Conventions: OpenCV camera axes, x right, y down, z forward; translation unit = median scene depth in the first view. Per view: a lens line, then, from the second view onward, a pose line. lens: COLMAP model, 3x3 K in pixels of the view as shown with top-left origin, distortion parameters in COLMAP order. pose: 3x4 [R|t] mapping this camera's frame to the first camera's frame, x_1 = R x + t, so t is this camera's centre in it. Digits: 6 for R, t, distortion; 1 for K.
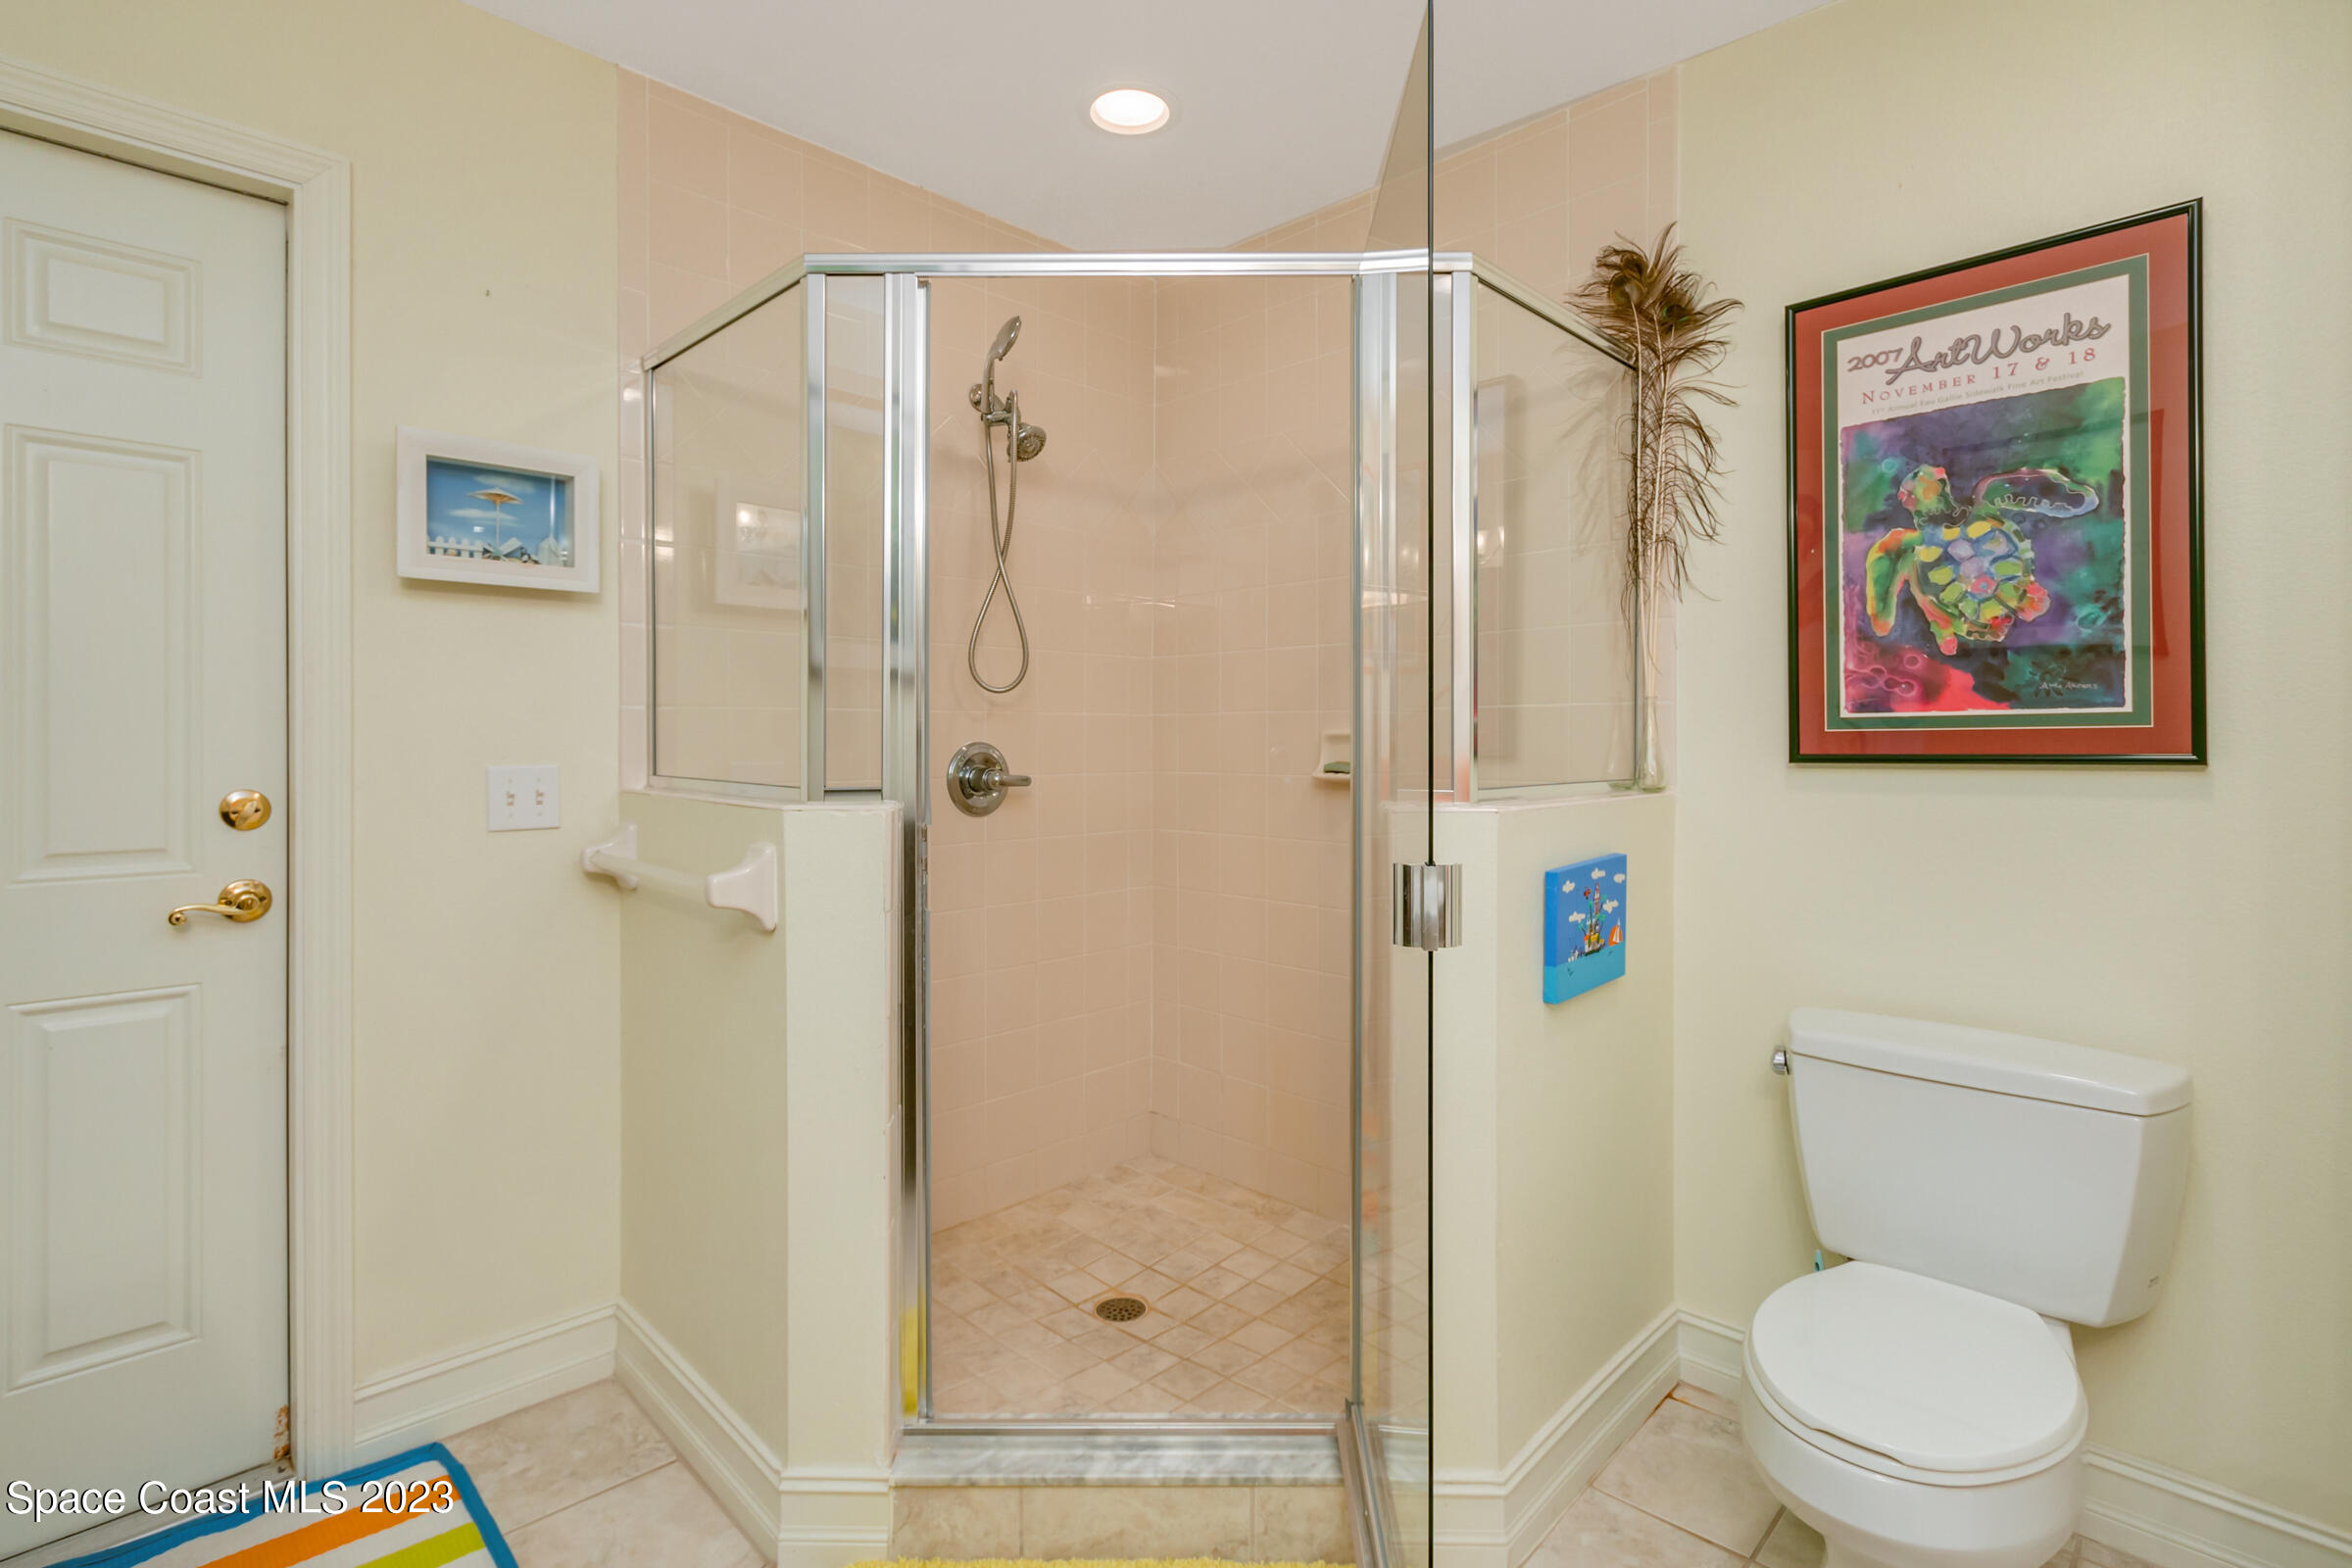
lens RADIAL K [[1106.7, 0, 1176.7], [0, 1106.7, 761.1], [0, 0, 1]] dist [-0.000359, -0.000496]
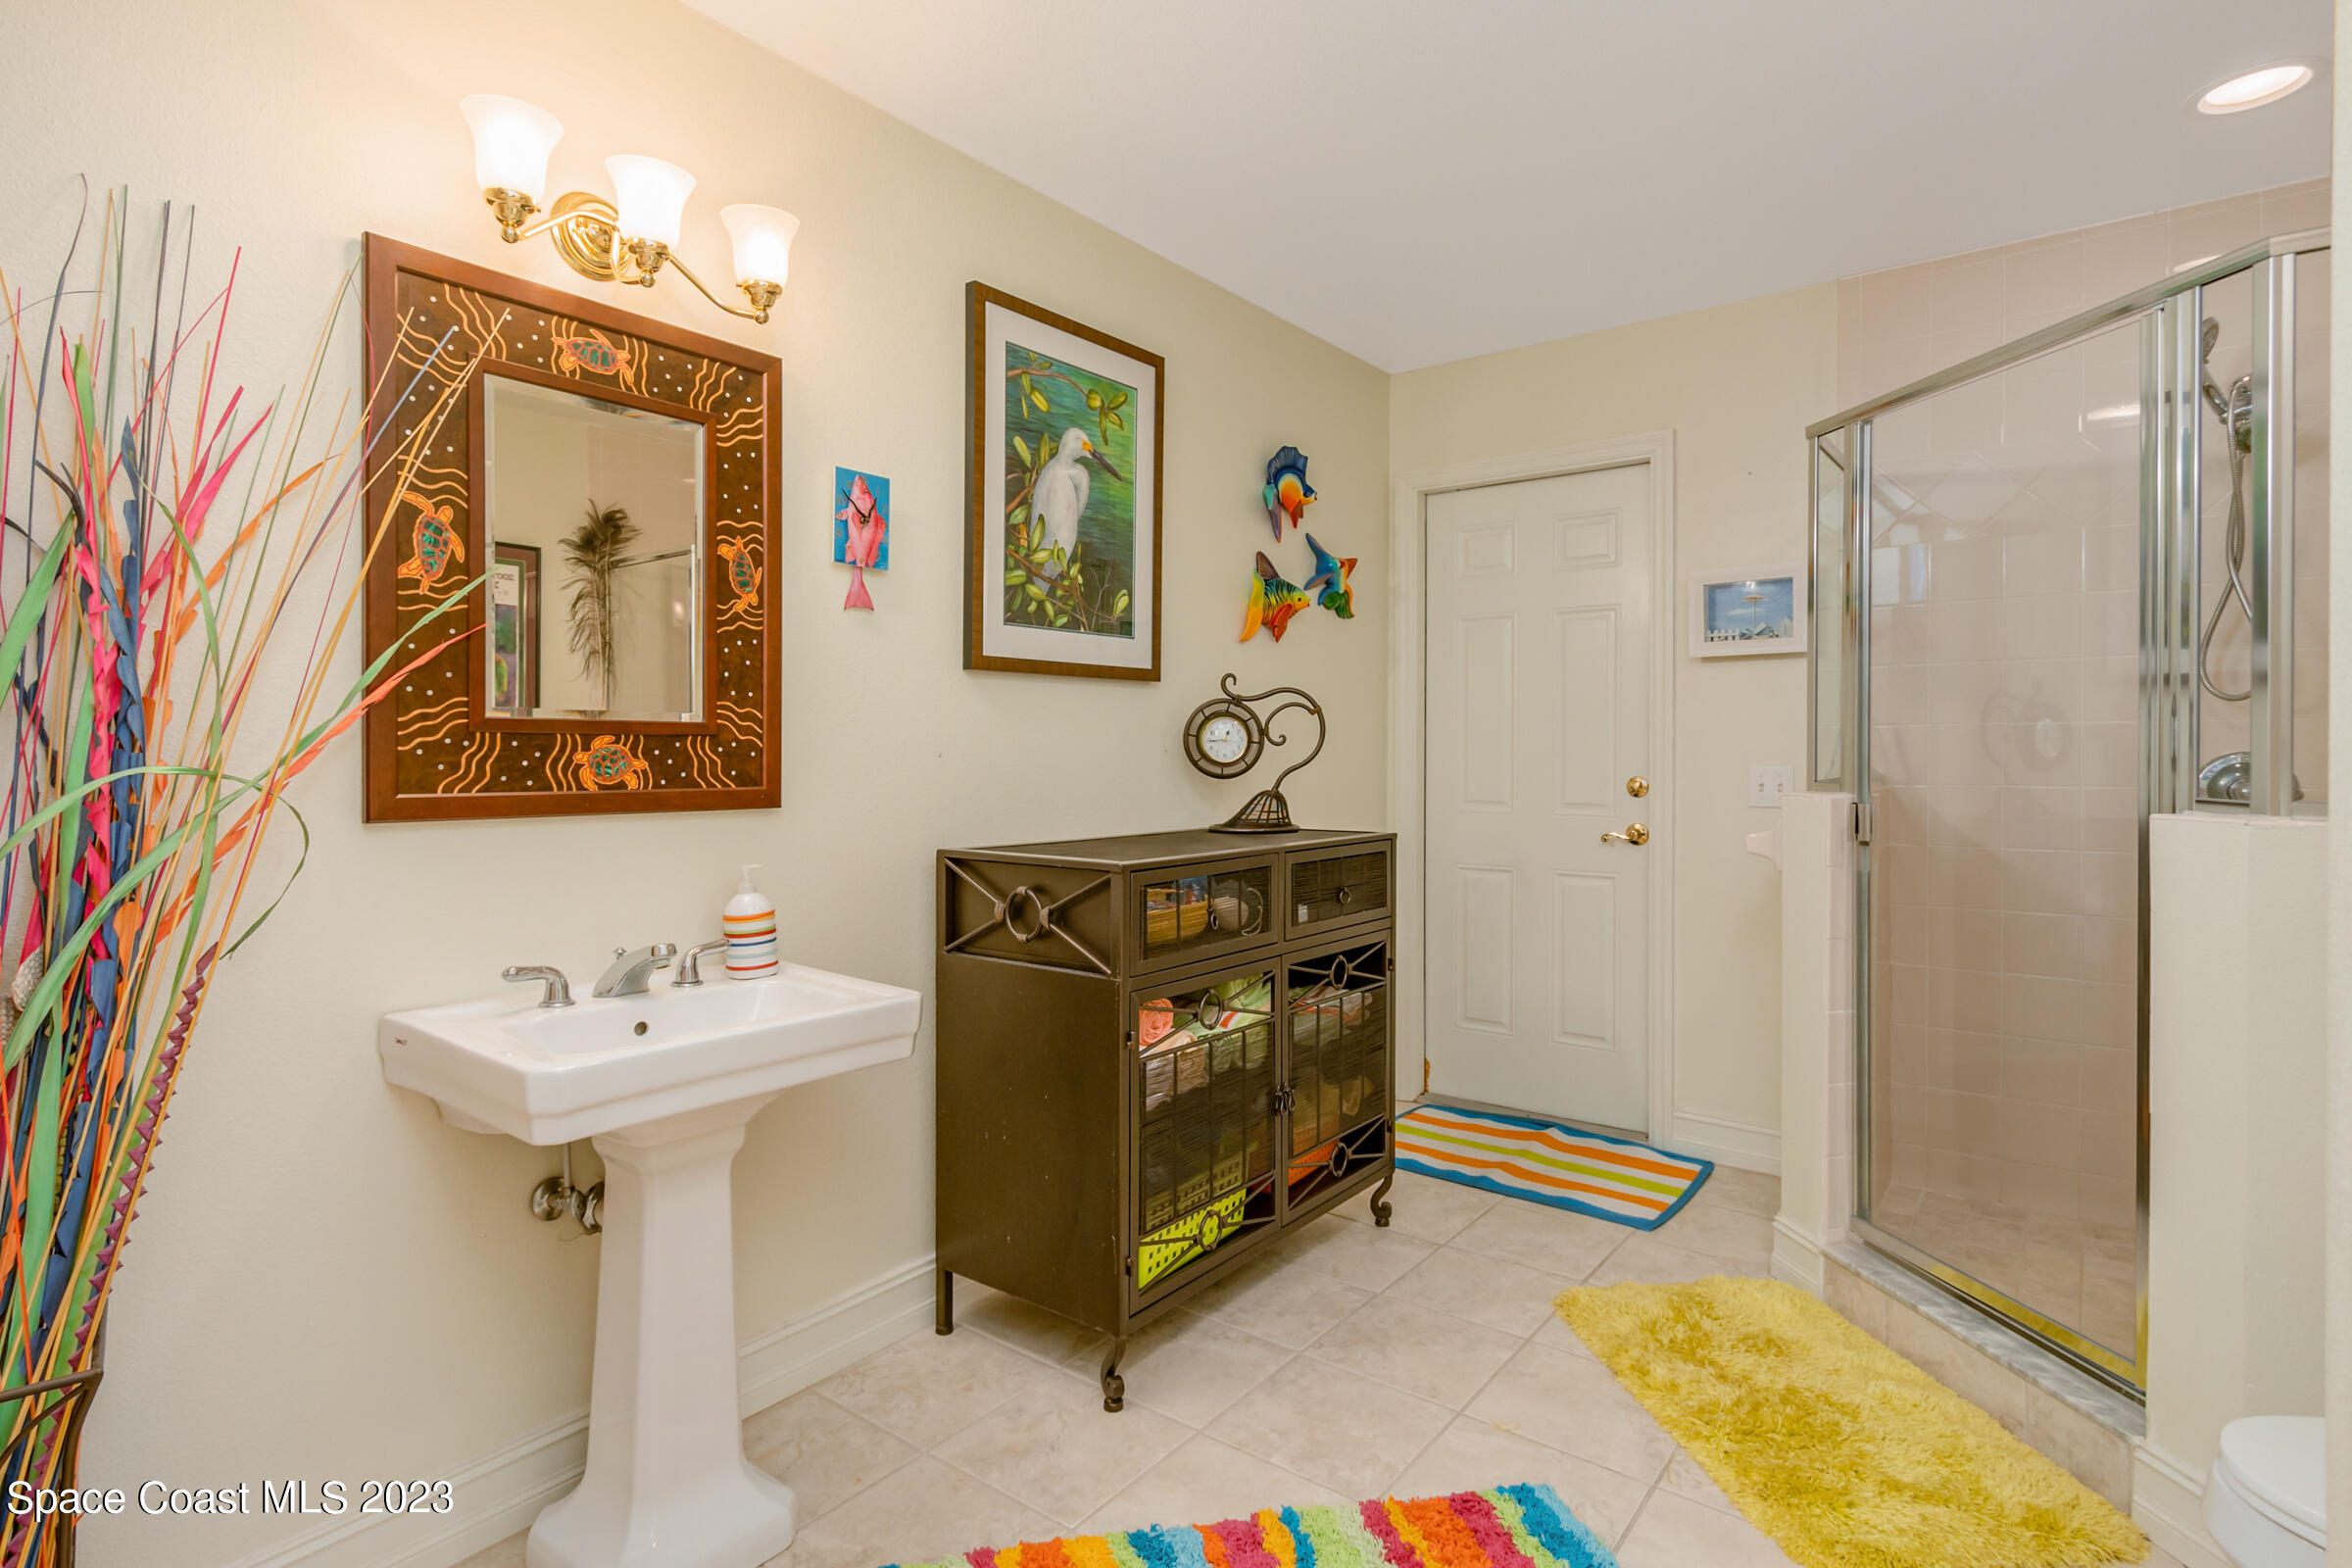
lens RADIAL K [[1130.4, 0, 1173.2], [0, 1130.4, 768.8], [0, 0, 1]] dist [0.011008, 0.000290]
pose [[0.131087, 0.013201, -0.991283, 1.040300], [-0.006258, 0.999902, 0.012488, -0.007841], [0.991351, 0.004566, 0.131157, -0.061152]]
